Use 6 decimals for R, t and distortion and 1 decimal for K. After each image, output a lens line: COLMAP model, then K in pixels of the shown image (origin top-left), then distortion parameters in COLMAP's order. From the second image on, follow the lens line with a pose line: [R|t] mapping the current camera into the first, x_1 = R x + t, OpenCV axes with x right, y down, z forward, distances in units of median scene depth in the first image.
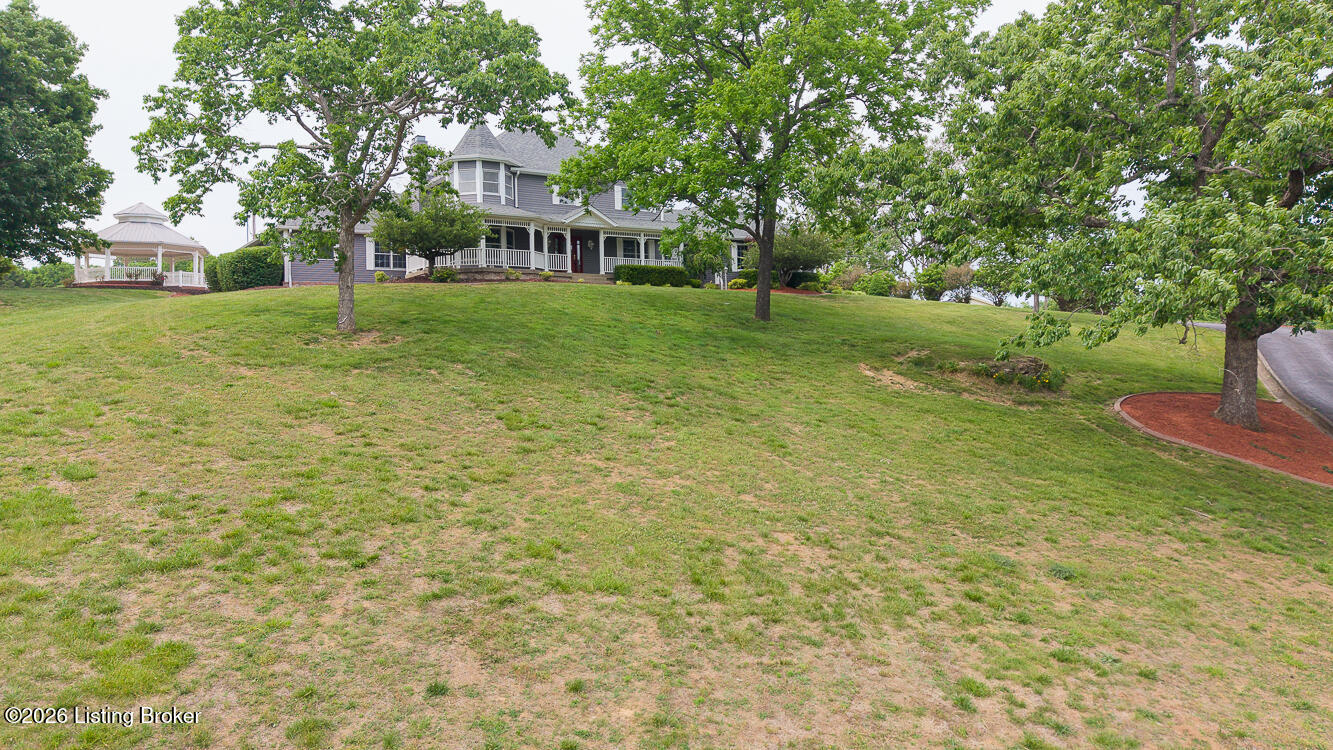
lens RADIAL K [[931.6, 0, 642.7], [0, 931.6, 371.9], [0, 0, 1]] dist [0.004722, 0.001208]
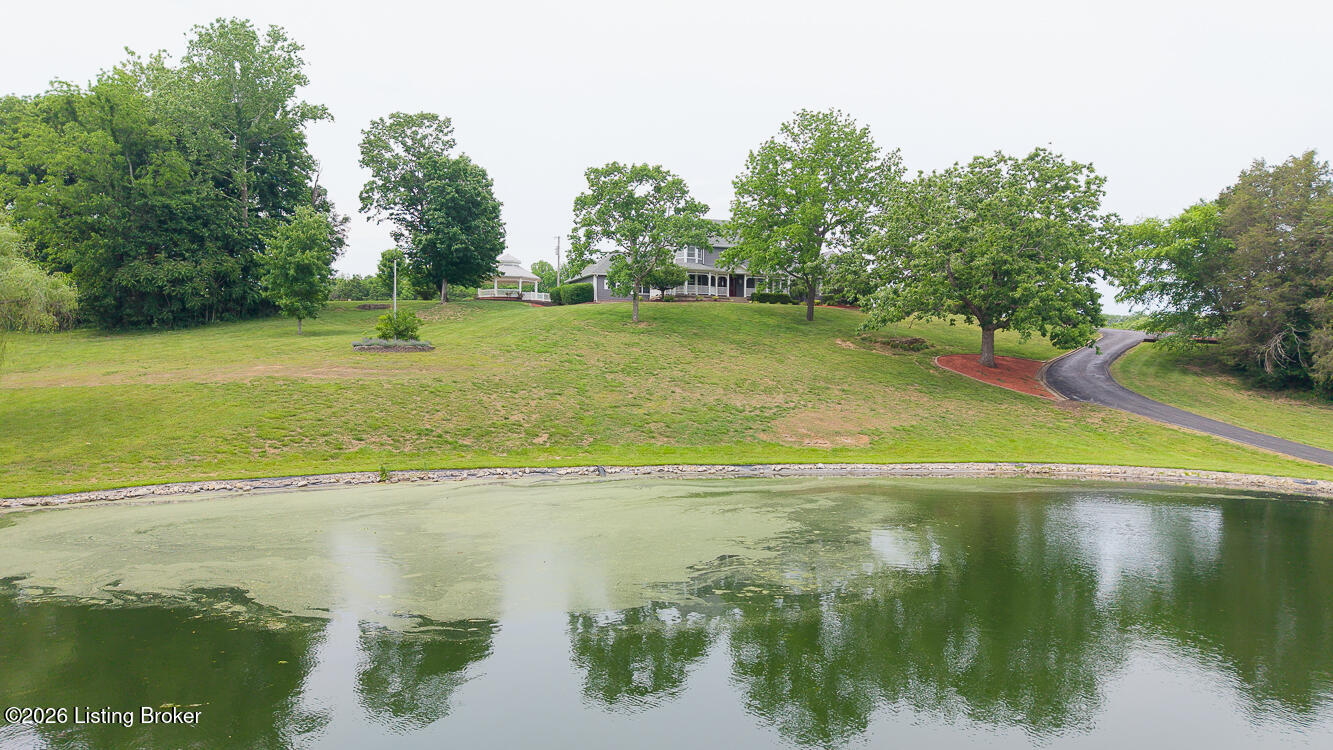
lens RADIAL K [[912.1, 0, 657.4], [0, 912.1, 409.6], [0, 0, 1]] dist [0.062511, -0.045844]
pose [[0.979678, 0.036196, -0.197282, 0.204950], [-0.029013, 0.998811, 0.039184, 0.078572], [0.198465, -0.032664, 0.979563, -1.175936]]
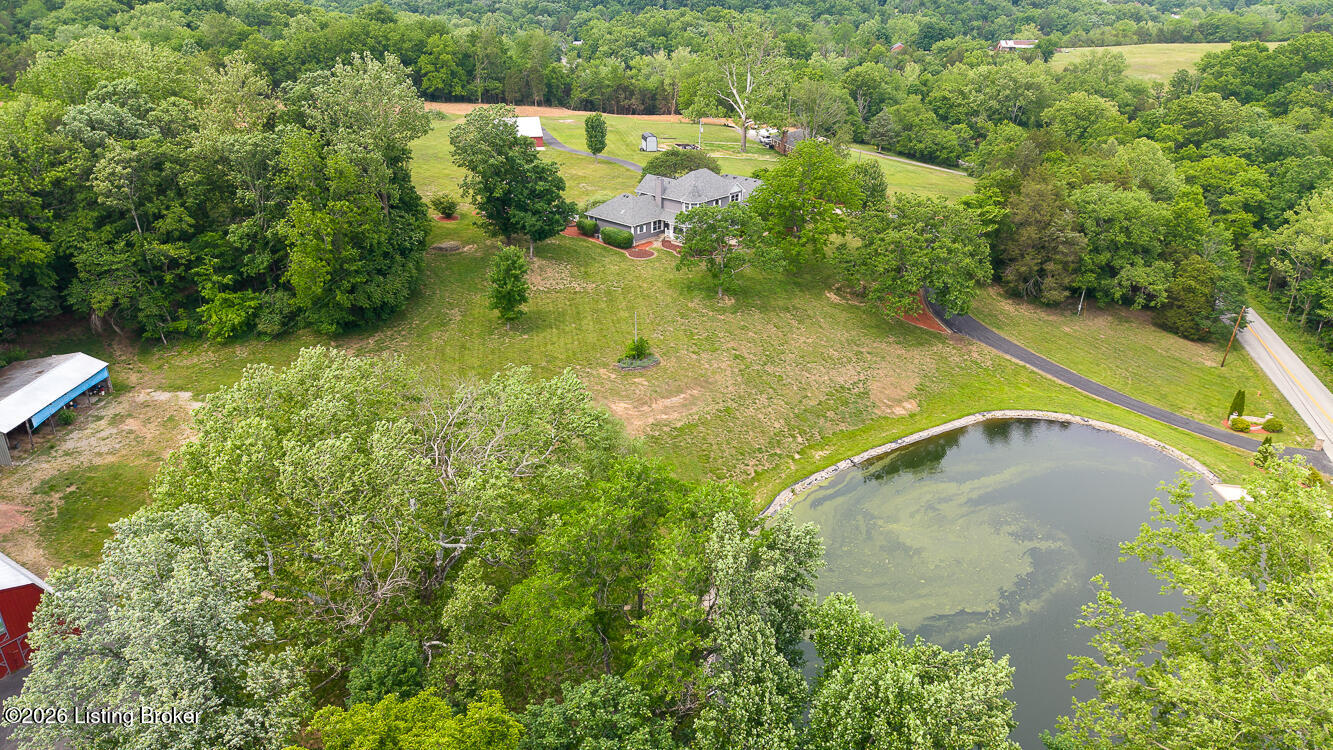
lens RADIAL K [[895.6, 0, 665.8], [0, 895.6, 362.9], [0, 0, 1]] dist [0.049216, -0.048125]
pose [[0.971428, -0.068176, 0.227330, -1.157608], [-0.025424, 0.922448, 0.385283, -1.024255], [-0.235967, -0.380054, 0.894359, -2.112658]]
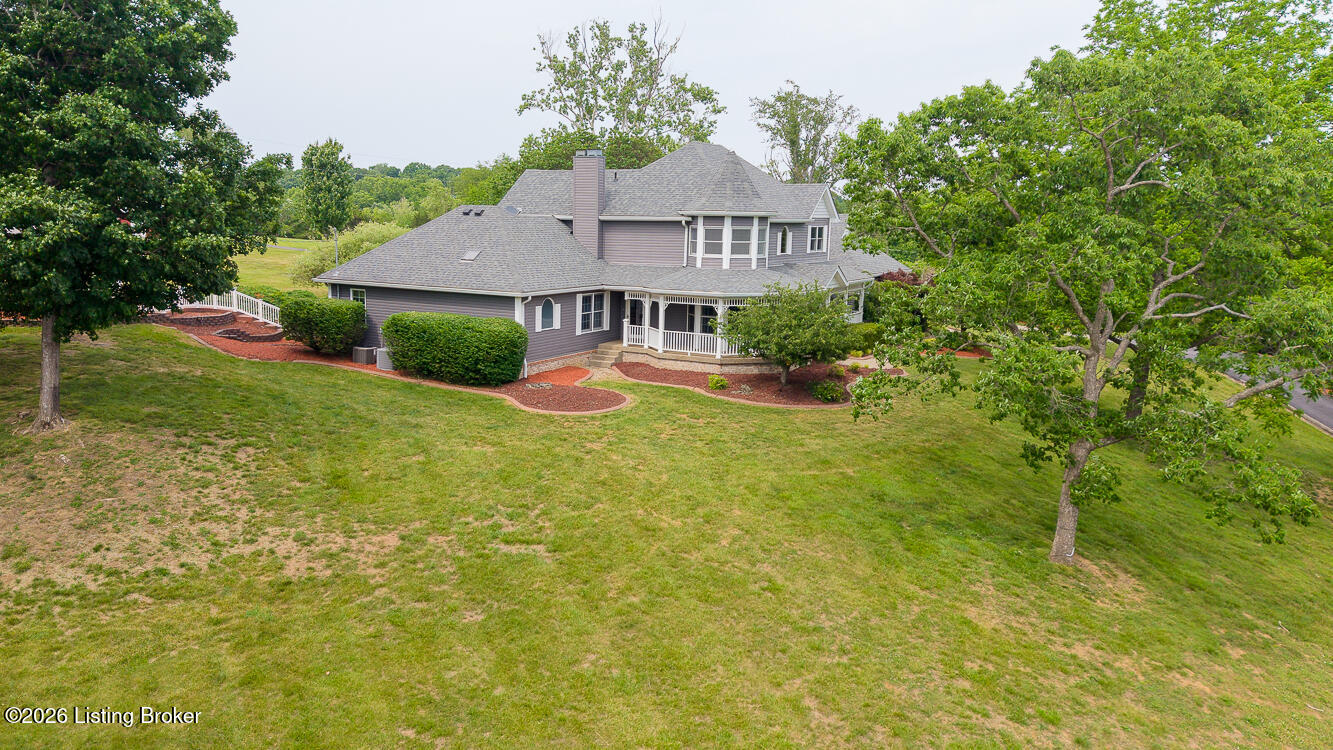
lens RADIAL K [[1040.6, 0, 605.8], [0, 1040.6, 374.5], [0, 0, 1]] dist [0.024642, 0.001116]
pose [[0.897706, -0.033850, 0.439294, -0.829936], [-0.031920, 0.989428, 0.141469, -0.245076], [-0.439438, -0.141020, 0.887134, 0.274437]]
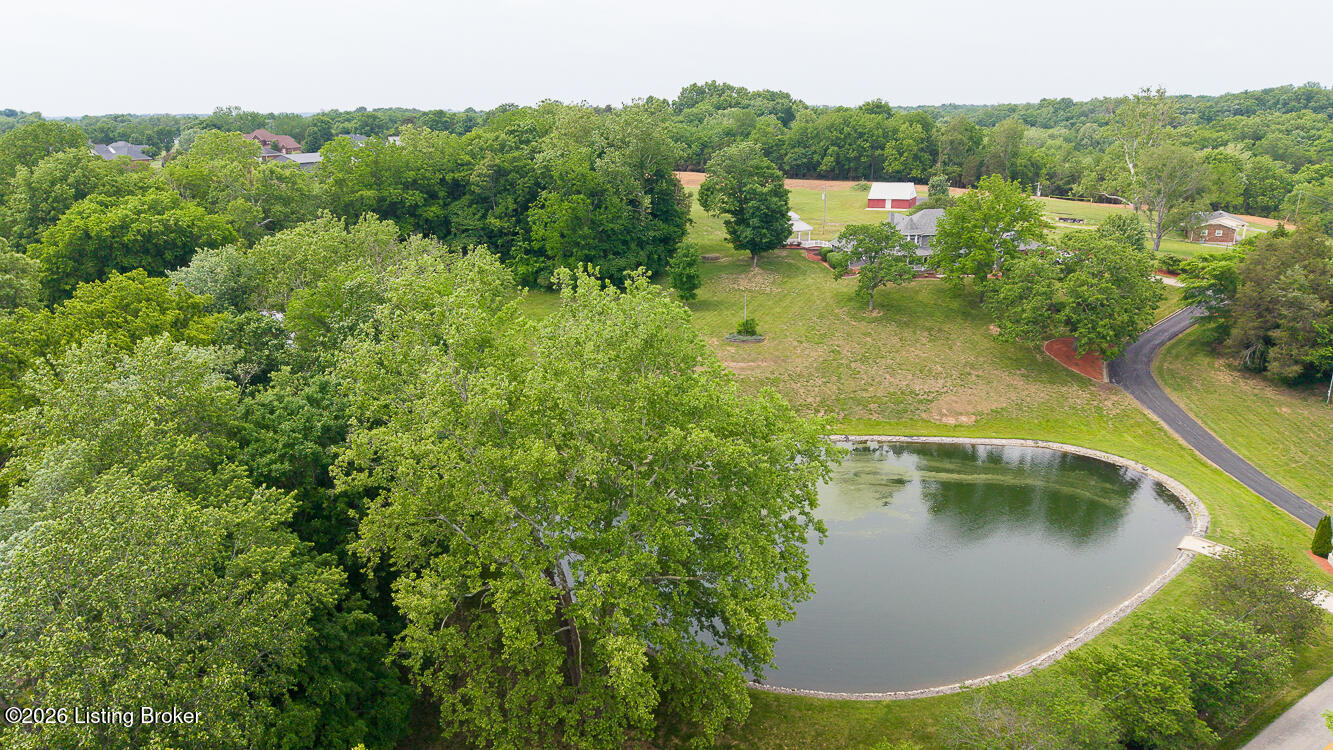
lens RADIAL K [[931.6, 0, 642.7], [0, 931.6, 371.9], [0, 0, 1]] dist [0.004722, 0.001208]
pose [[0.885518, 0.127354, -0.446810, 0.608705], [-0.000823, 0.962126, 0.272604, -0.769393], [0.464605, -0.241028, 0.852085, -2.738708]]
